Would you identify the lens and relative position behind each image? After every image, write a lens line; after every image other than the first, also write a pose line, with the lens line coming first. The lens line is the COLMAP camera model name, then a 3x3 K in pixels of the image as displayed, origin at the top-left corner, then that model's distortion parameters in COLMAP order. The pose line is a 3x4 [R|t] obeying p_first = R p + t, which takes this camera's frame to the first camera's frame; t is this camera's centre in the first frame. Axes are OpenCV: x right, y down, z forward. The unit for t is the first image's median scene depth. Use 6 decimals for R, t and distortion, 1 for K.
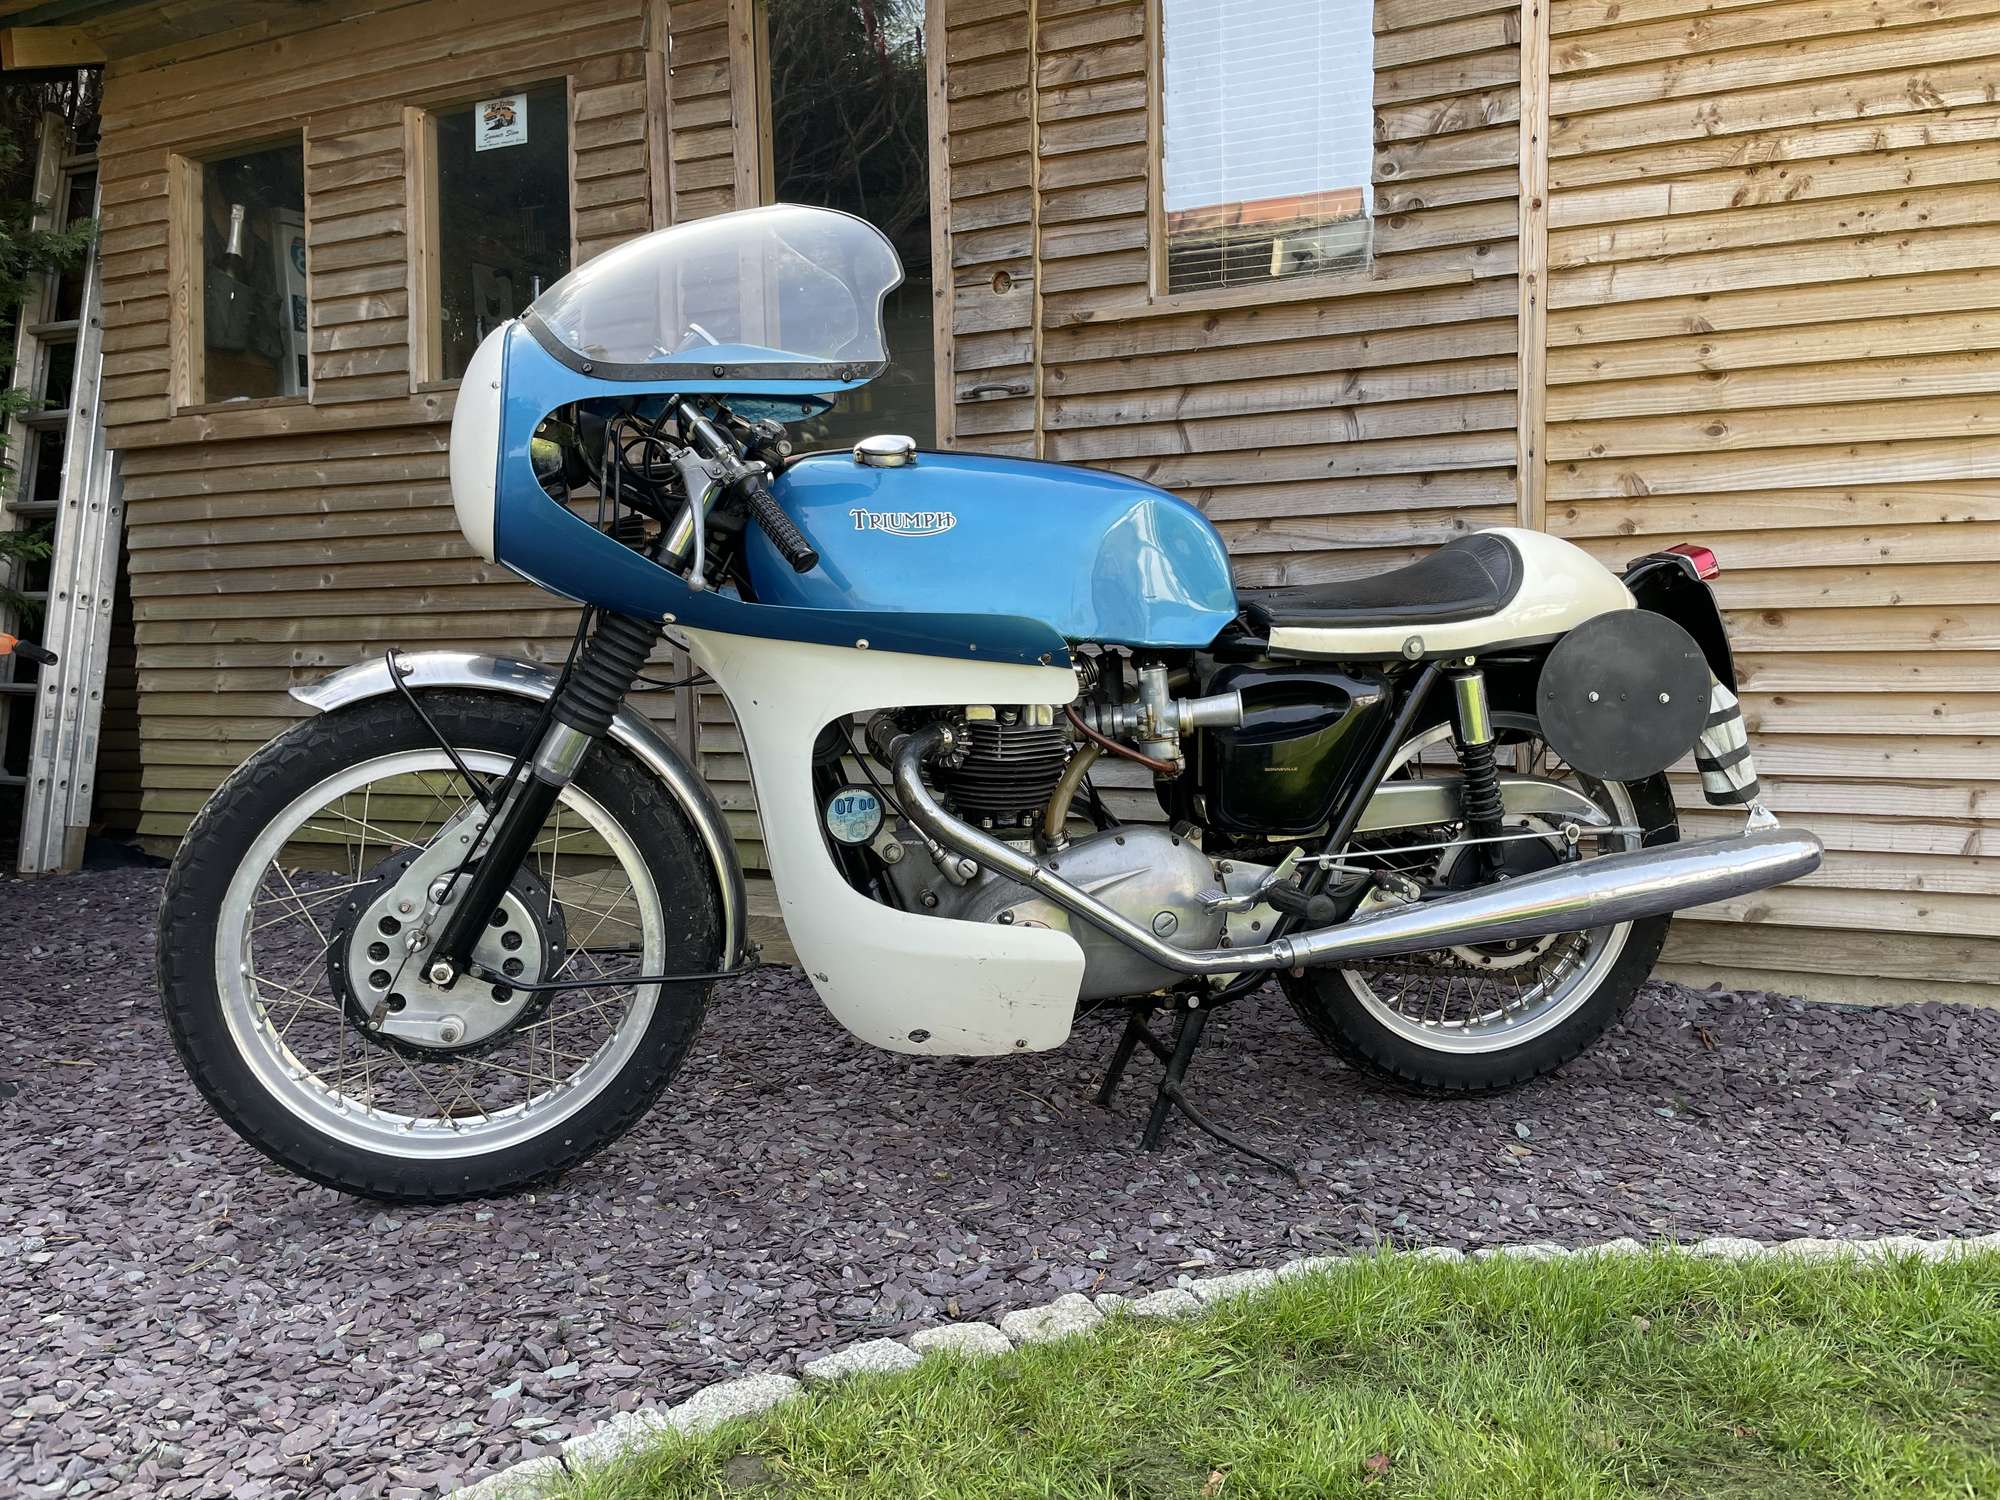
lens RADIAL K [[1331.3, 0, 914.8], [0, 1331.3, 759.1], [0, 0, 1]] dist [0.045504, -0.051296]
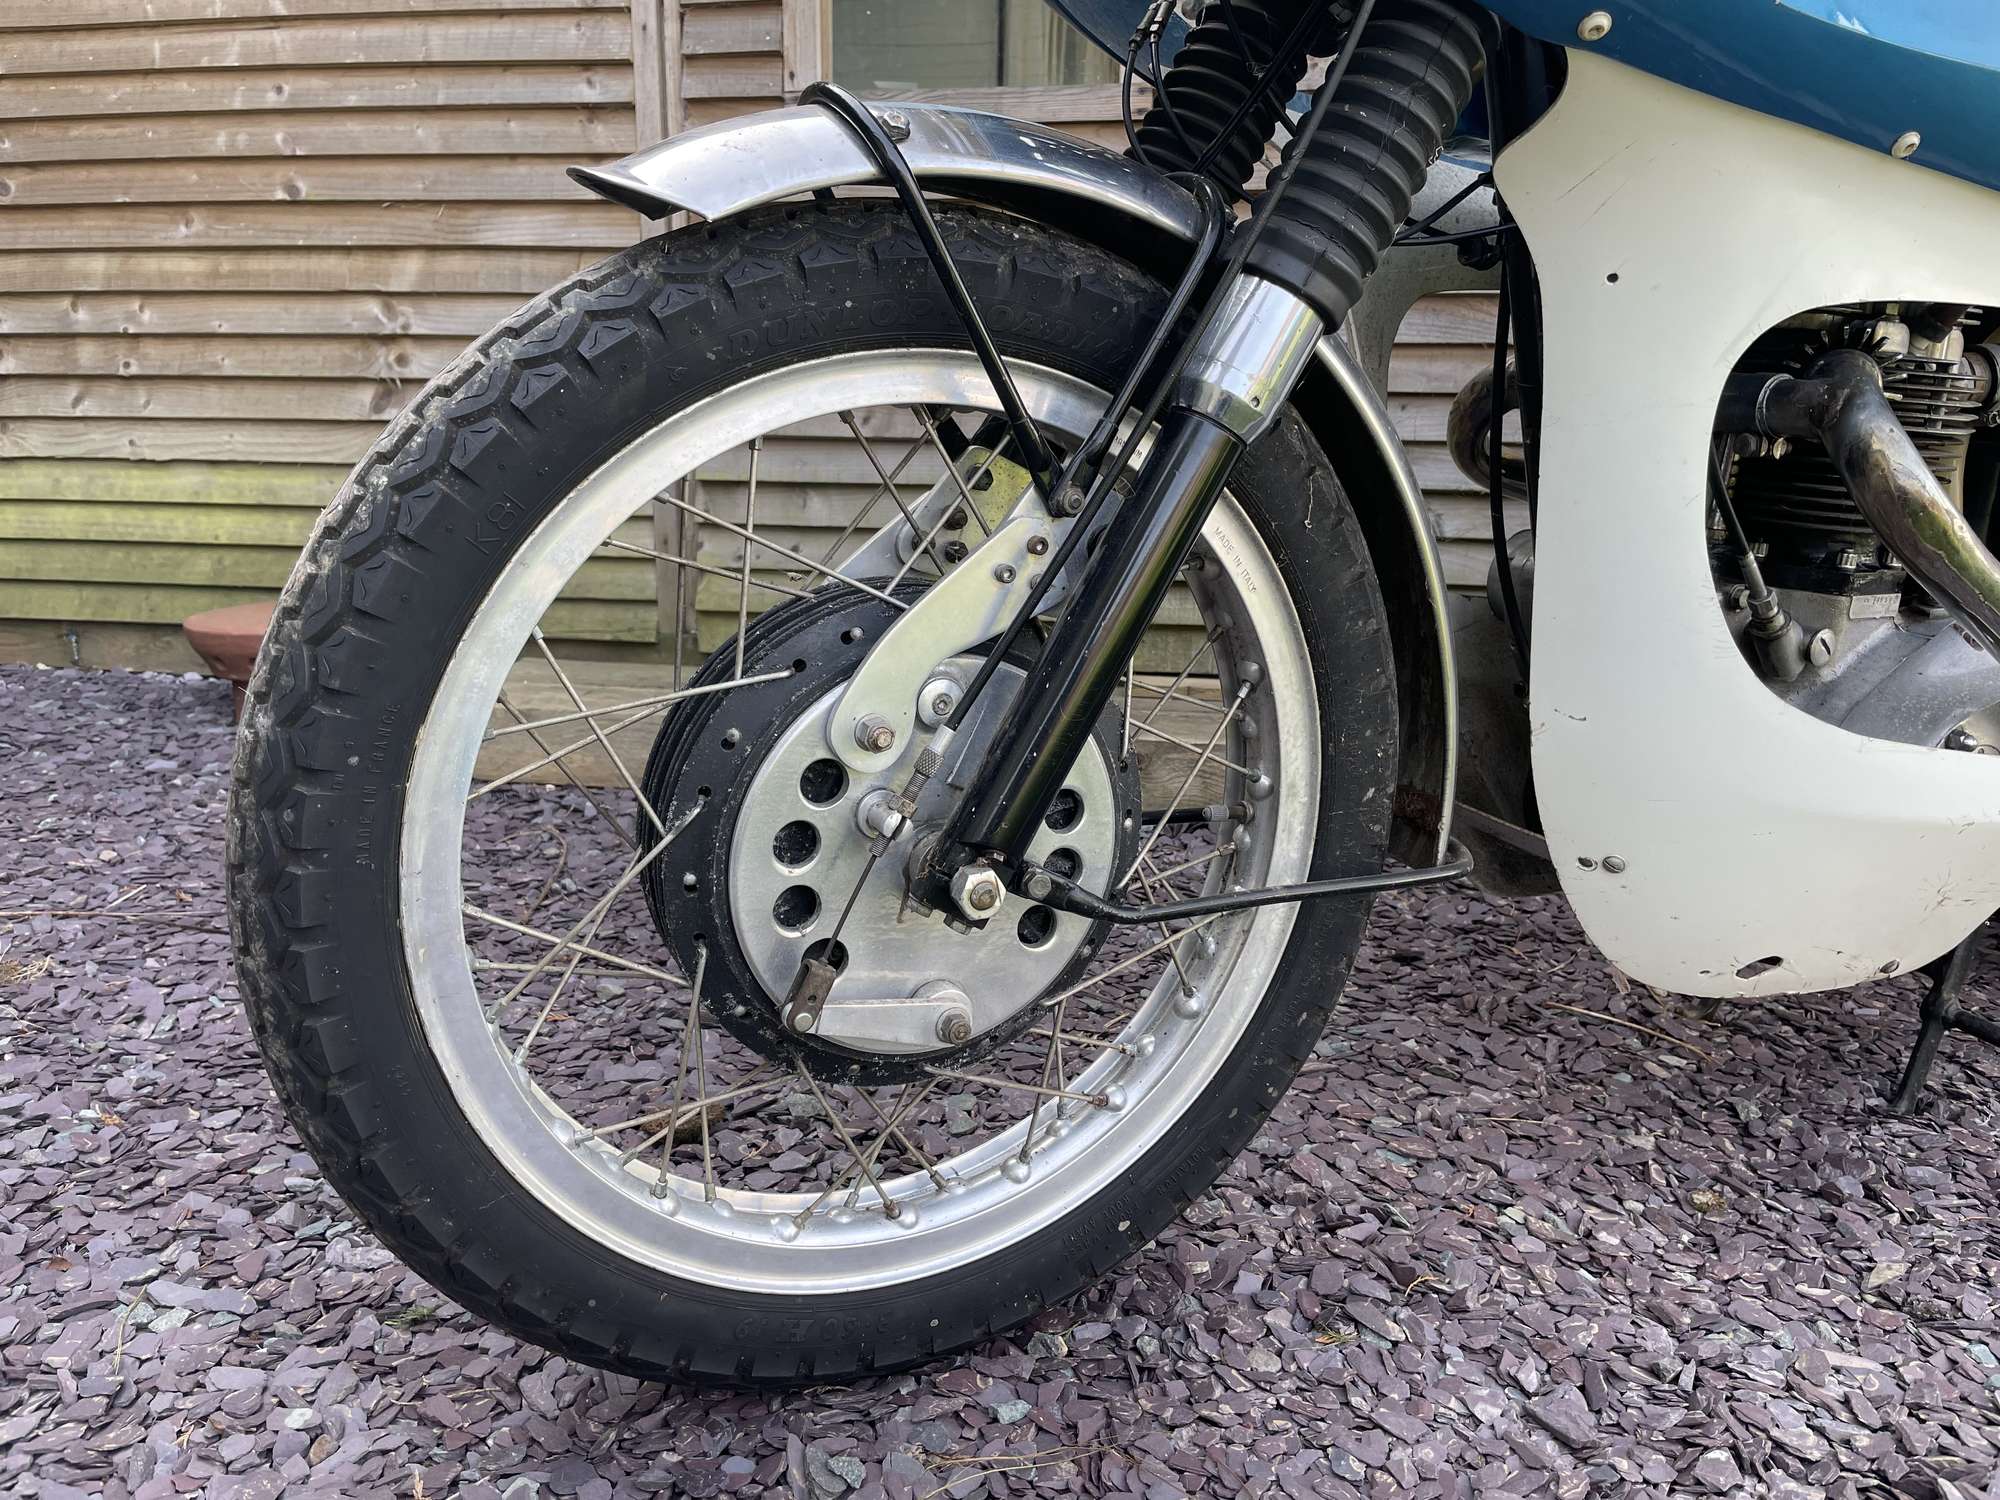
lens RADIAL K [[1523.7, 0, 1015.0], [0, 1523.7, 733.6], [0, 0, 1]] dist [0.060898, -0.102431]
pose [[0.971392, -0.015434, 0.236981, -0.436487], [-0.014764, 0.992031, 0.125126, 0.048629], [-0.237024, -0.125045, 0.963423, 0.521975]]
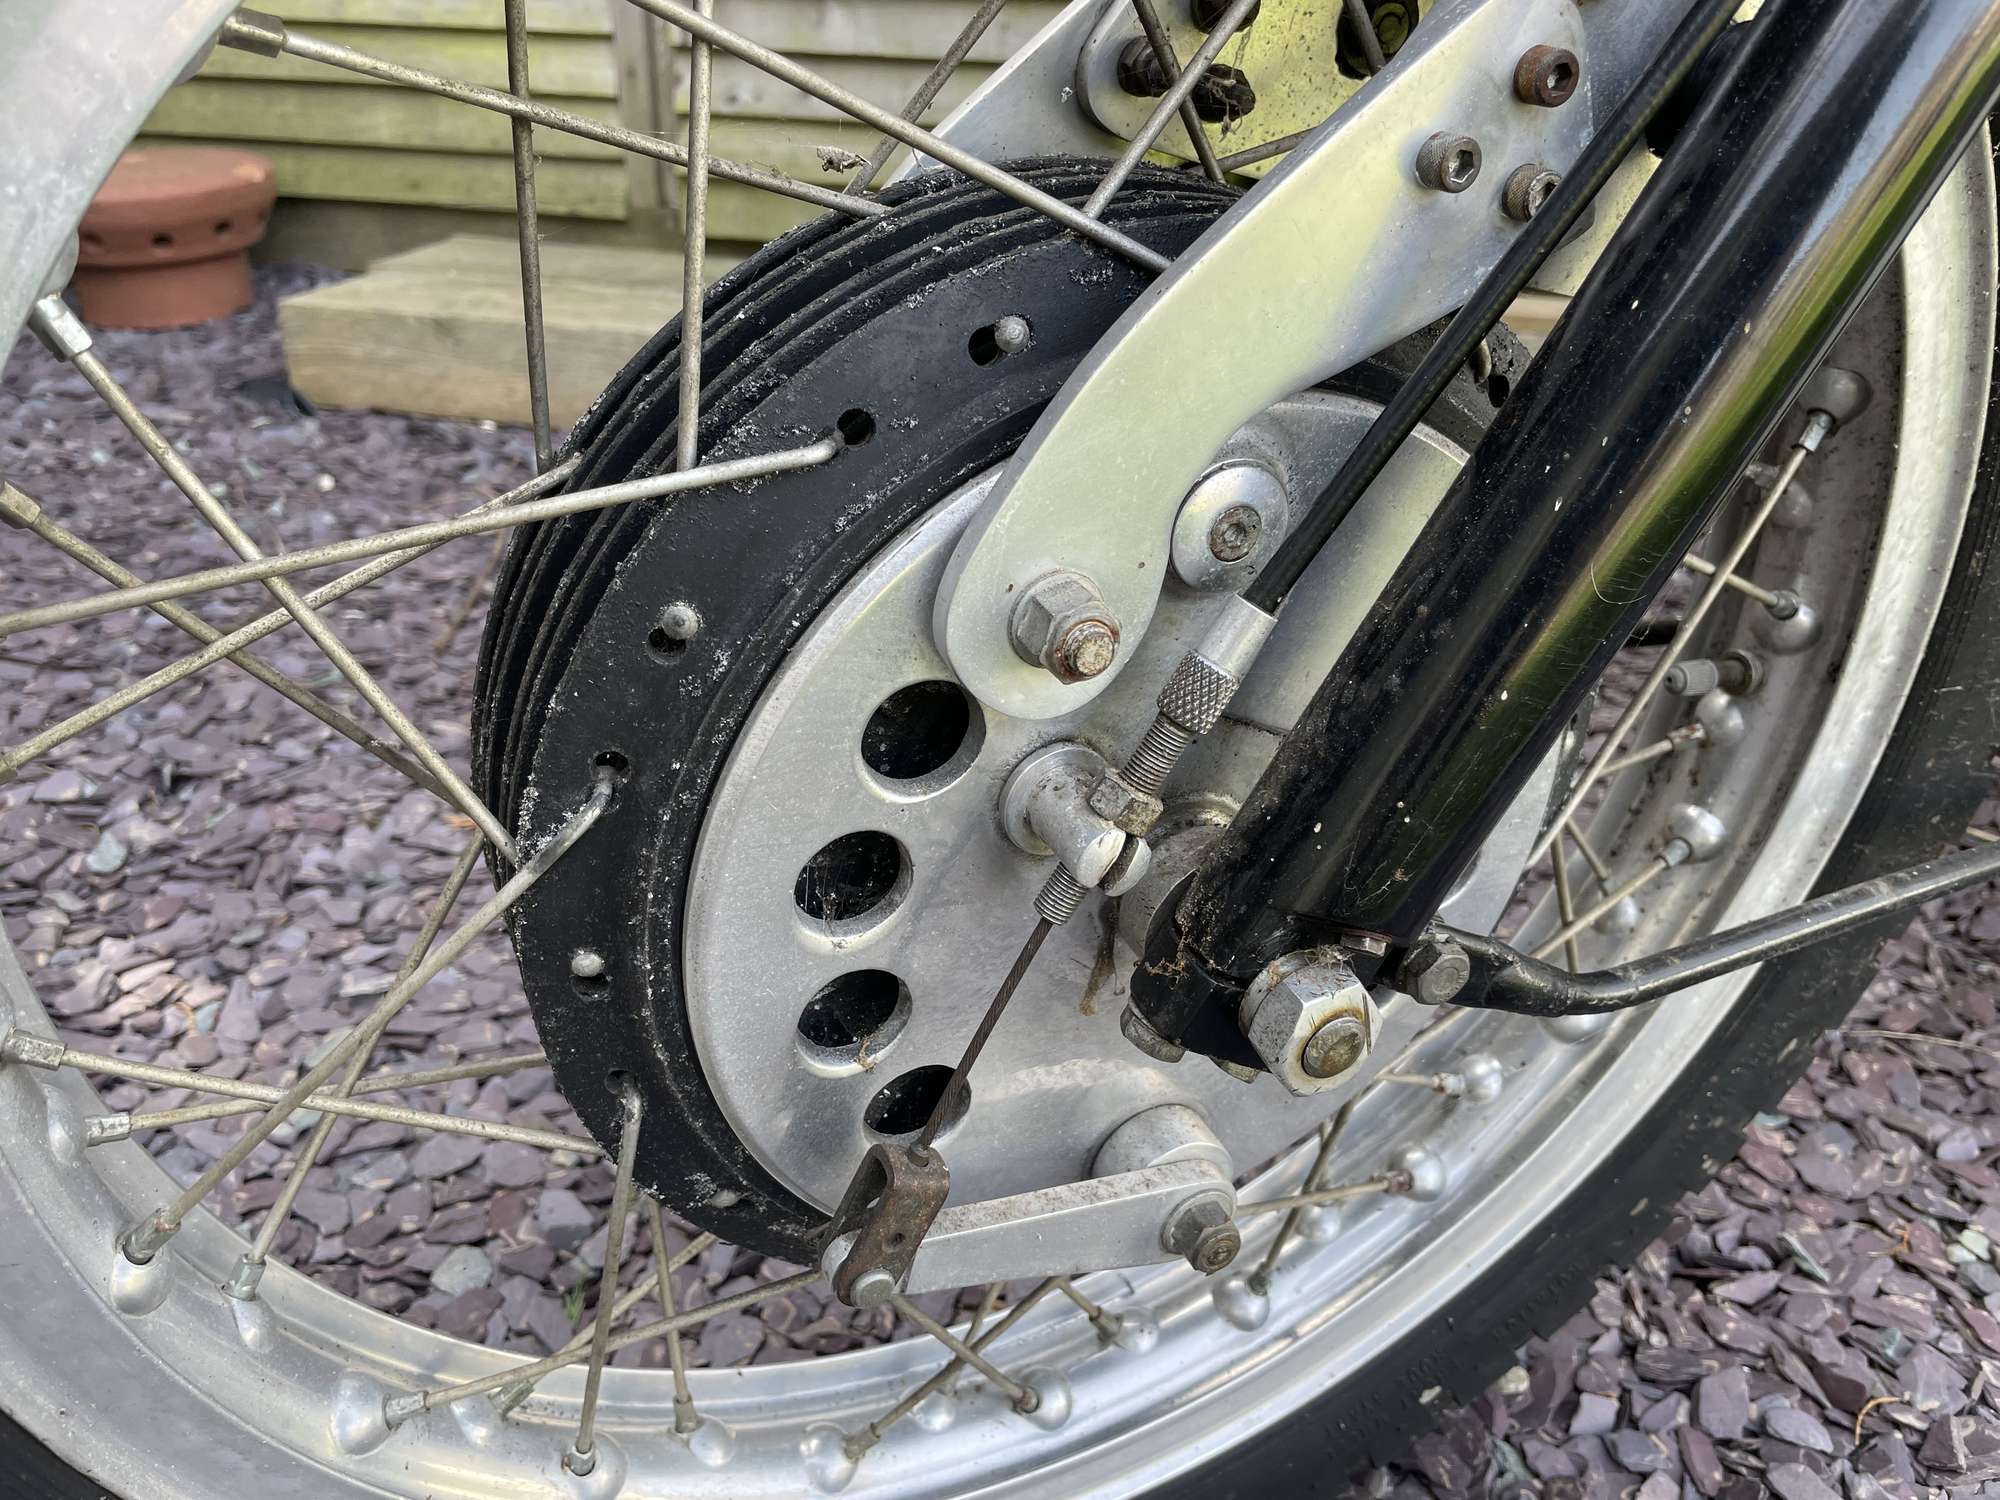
lens RADIAL K [[1523.7, 0, 1015.0], [0, 1523.7, 733.6], [0, 0, 1]] dist [0.060898, -0.102431]
pose [[0.974540, -0.056648, 0.216941, -0.411550], [-0.033121, 0.920571, 0.389168, 0.052141], [-0.221755, -0.386445, 0.895257, 0.816707]]
